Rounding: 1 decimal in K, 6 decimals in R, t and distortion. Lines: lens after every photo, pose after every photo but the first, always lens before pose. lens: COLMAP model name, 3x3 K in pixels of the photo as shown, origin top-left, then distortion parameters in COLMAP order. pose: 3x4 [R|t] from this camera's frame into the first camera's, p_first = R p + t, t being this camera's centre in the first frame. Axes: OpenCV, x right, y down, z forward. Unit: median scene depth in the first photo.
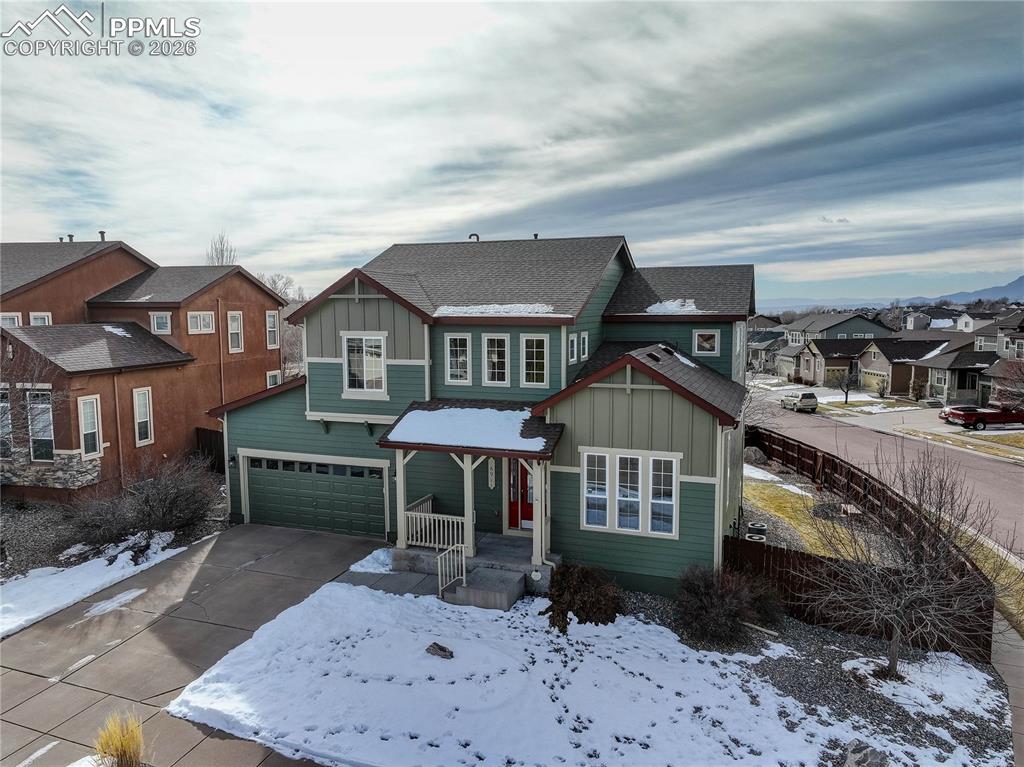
lens RADIAL K [[717.3, 0, 521.8], [0, 717.3, 385.2], [0, 0, 1]] dist [0.003520, 0.008145]
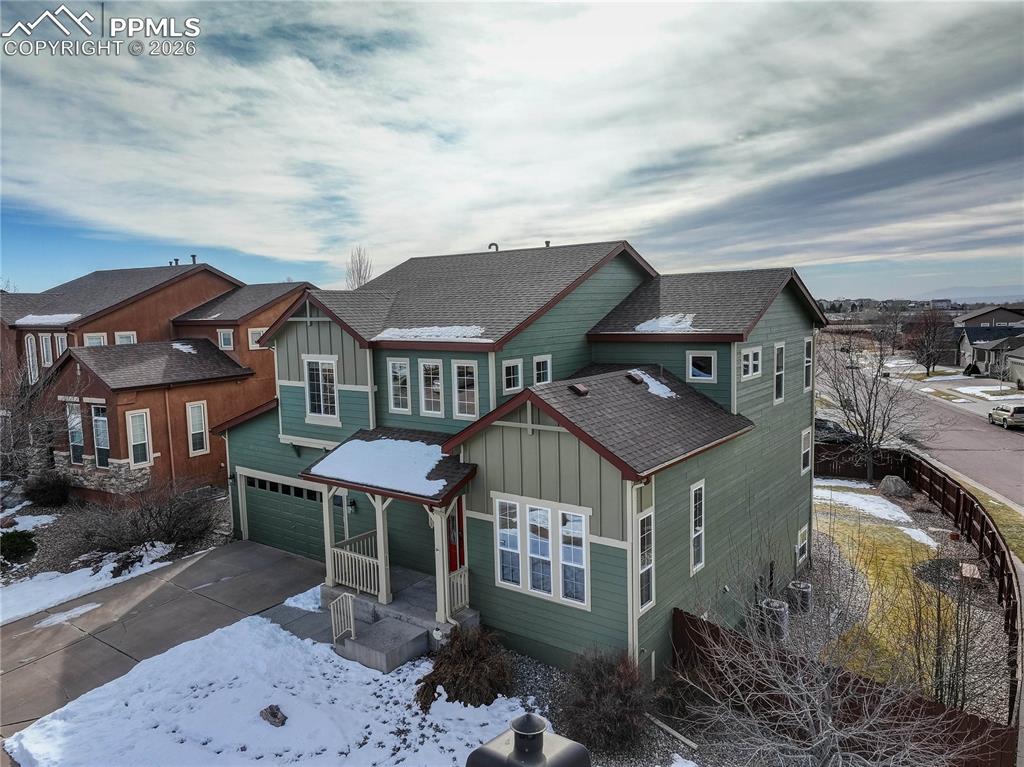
lens RADIAL K [[717.3, 0, 521.8], [0, 717.3, 385.2], [0, 0, 1]] dist [0.003520, 0.008145]
pose [[0.956748, 0.013220, -0.290617, 0.323584], [-0.012040, 0.999910, 0.005848, -0.043389], [0.290669, -0.002096, 0.956821, 0.155009]]
